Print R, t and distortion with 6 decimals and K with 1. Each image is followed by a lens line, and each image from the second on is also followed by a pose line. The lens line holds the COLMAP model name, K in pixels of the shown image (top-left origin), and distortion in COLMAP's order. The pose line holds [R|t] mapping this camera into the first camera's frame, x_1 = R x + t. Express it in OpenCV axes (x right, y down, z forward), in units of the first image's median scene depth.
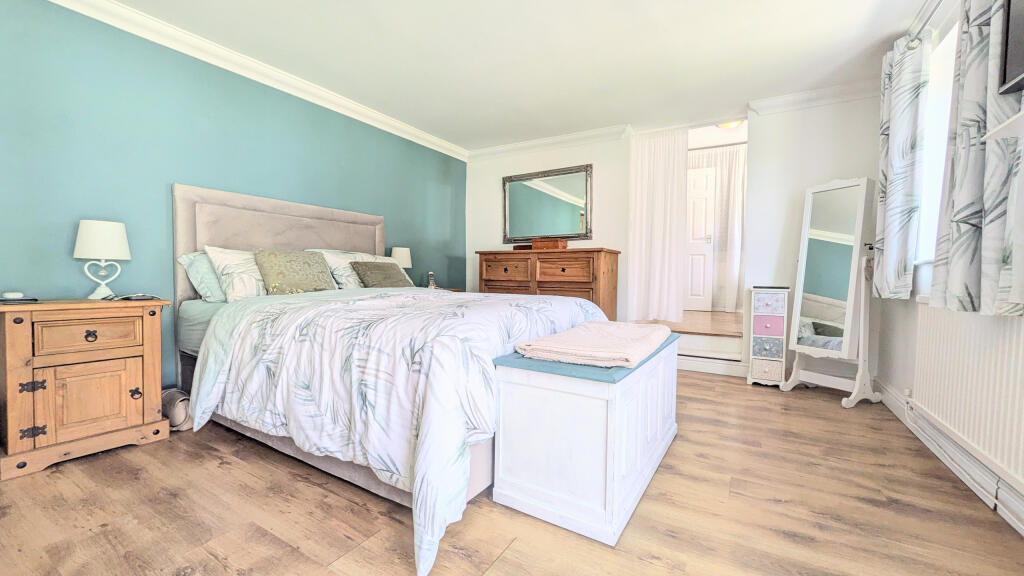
lens RADIAL K [[400.3, 0, 515.9], [0, 400.3, 288.4], [0, 0, 1]] dist [-0.001329, 0.000272]
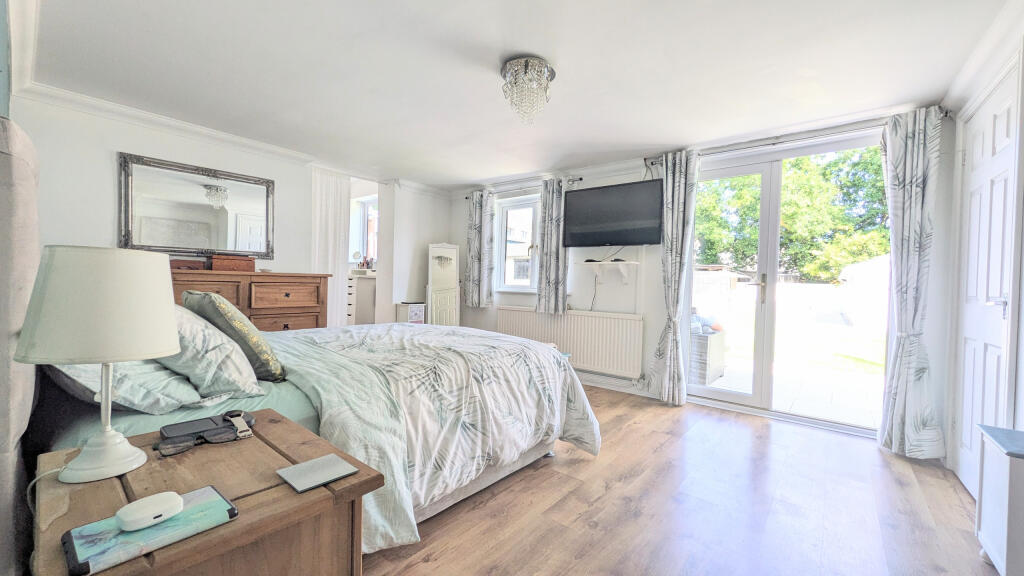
lens RADIAL K [[400.3, 0, 512.5], [0, 400.3, 286.8], [0, 0, 1]] dist [-0.001329, 0.000272]
pose [[0.144576, -0.016658, 0.989353, -1.203800], [0.008054, 0.999845, 0.015658, -0.123179], [-0.989461, 0.005705, 0.144688, 0.540166]]
